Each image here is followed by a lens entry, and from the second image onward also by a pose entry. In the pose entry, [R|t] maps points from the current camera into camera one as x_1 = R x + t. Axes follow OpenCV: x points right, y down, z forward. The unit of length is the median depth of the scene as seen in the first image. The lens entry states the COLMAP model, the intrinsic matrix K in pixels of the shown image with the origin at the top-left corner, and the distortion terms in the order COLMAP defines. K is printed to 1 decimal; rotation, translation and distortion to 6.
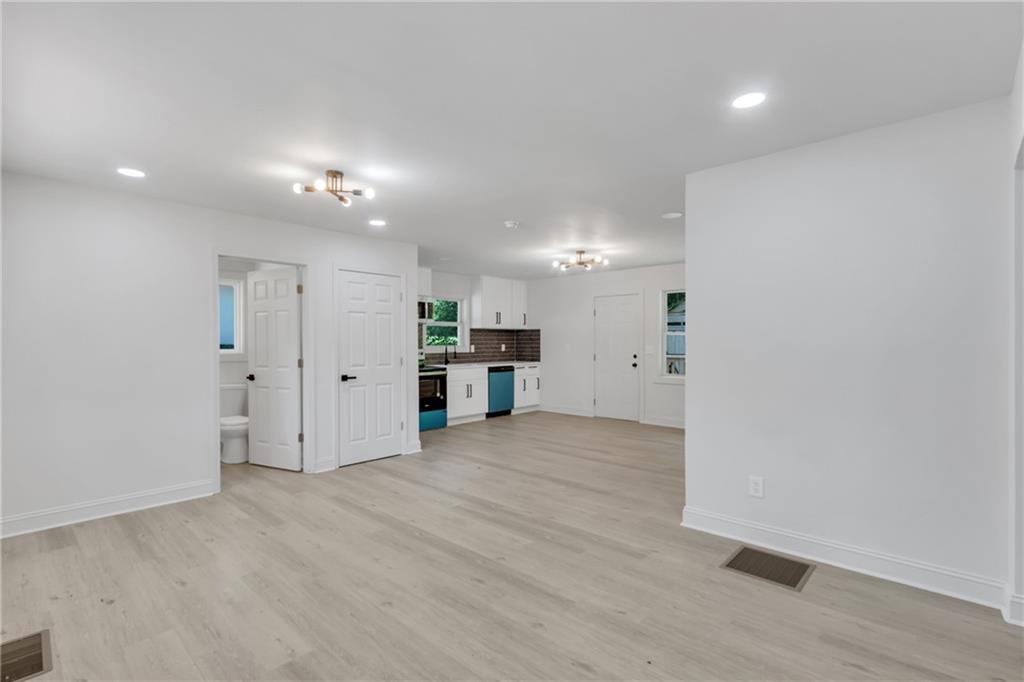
lens RADIAL K [[479.4, 0, 509.0], [0, 479.4, 345.8], [0, 0, 1]] dist [0.019183, -0.000992]
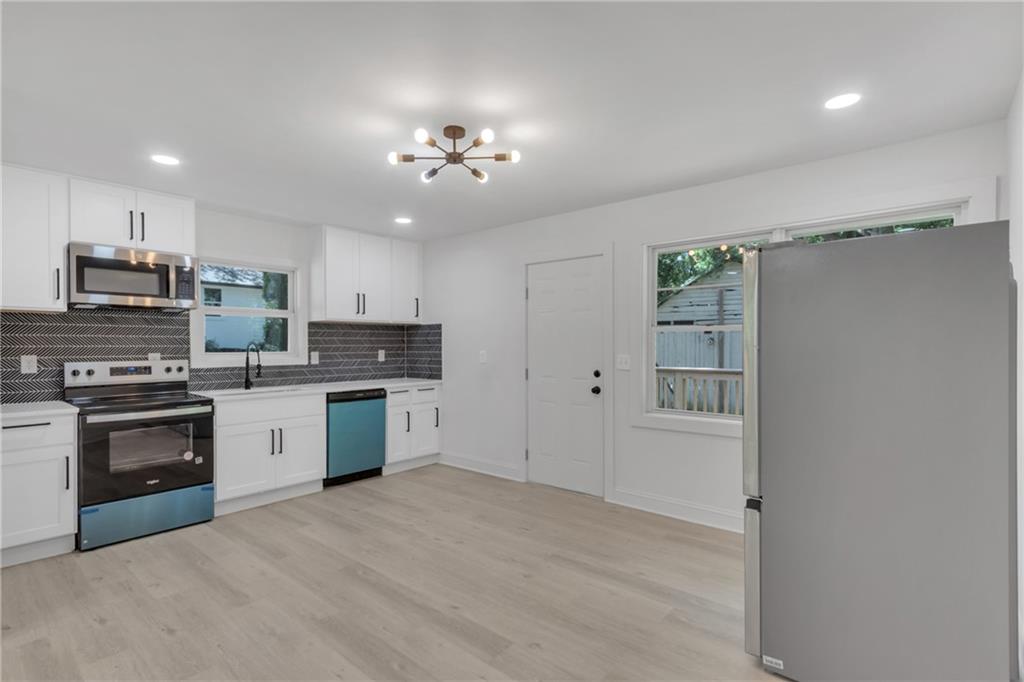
lens RADIAL K [[479.4, 0, 509.0], [0, 479.4, 345.8], [0, 0, 1]] dist [0.019183, -0.000992]
pose [[0.999750, 0.000481, 0.022374, 0.148150], [-0.000356, 0.999984, -0.005612, -0.005442], [-0.022376, 0.005602, 0.999734, 0.457877]]
